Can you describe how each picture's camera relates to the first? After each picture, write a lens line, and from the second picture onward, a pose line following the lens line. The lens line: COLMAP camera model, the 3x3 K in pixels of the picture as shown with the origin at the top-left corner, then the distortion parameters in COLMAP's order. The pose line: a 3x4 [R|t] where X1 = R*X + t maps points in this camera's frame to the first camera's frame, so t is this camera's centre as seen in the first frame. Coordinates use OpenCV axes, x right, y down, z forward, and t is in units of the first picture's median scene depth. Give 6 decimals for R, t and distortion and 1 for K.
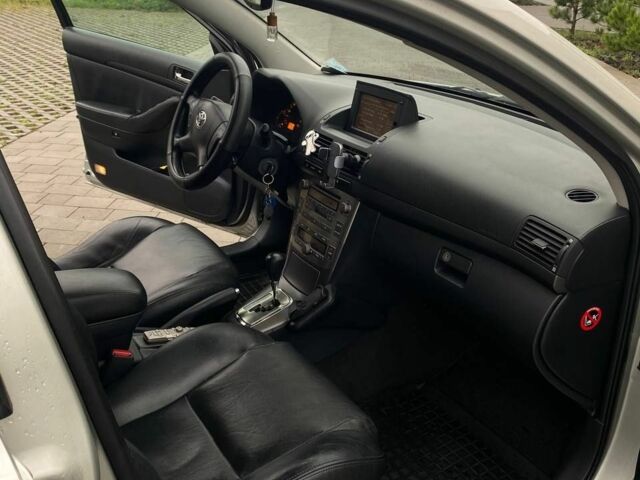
lens RADIAL K [[654.2, 0, 320.0], [0, 654.2, 240.0], [0, 0, 1]] dist [0.130373, -0.287105]
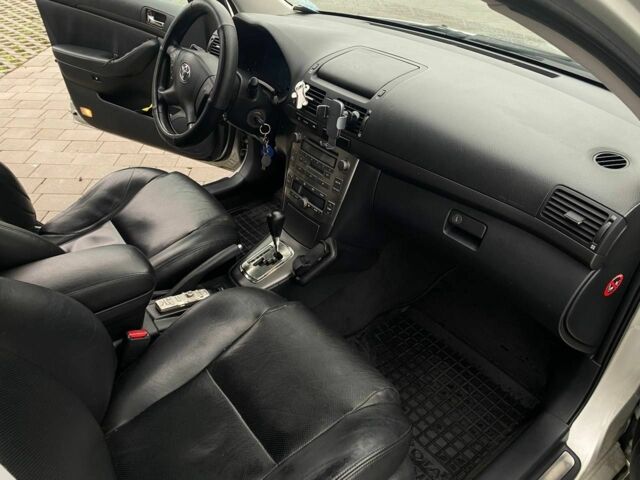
lens RADIAL K [[488.0, 0, 320.0], [0, 488.0, 240.0], [0, 0, 1]] dist [0.034129, -0.028670]
pose [[0.993423, -0.070440, 0.090274, -0.068156], [0.049722, 0.975556, 0.214050, -0.091570], [-0.103145, -0.208154, 0.972642, 0.233305]]
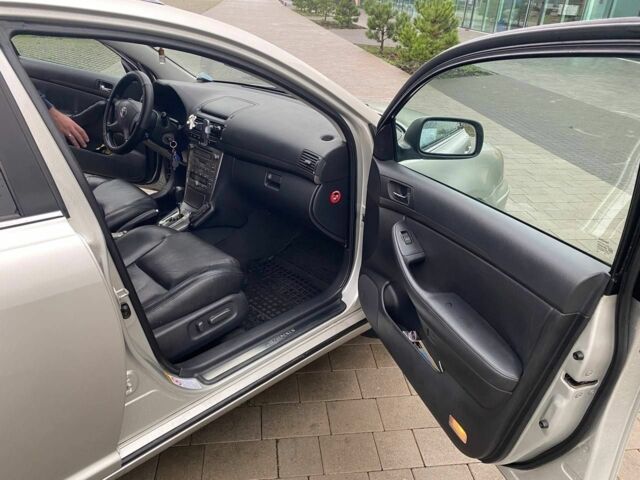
lens RADIAL K [[502.2, 0, 337.2], [0, 502.2, 239.8], [0, 0, 1]] dist [0.030806, -0.106851]
pose [[0.970771, -0.099725, 0.218309, 0.036188], [0.086570, 0.993851, 0.069040, 0.101513], [-0.223851, -0.048123, 0.973435, -0.390394]]
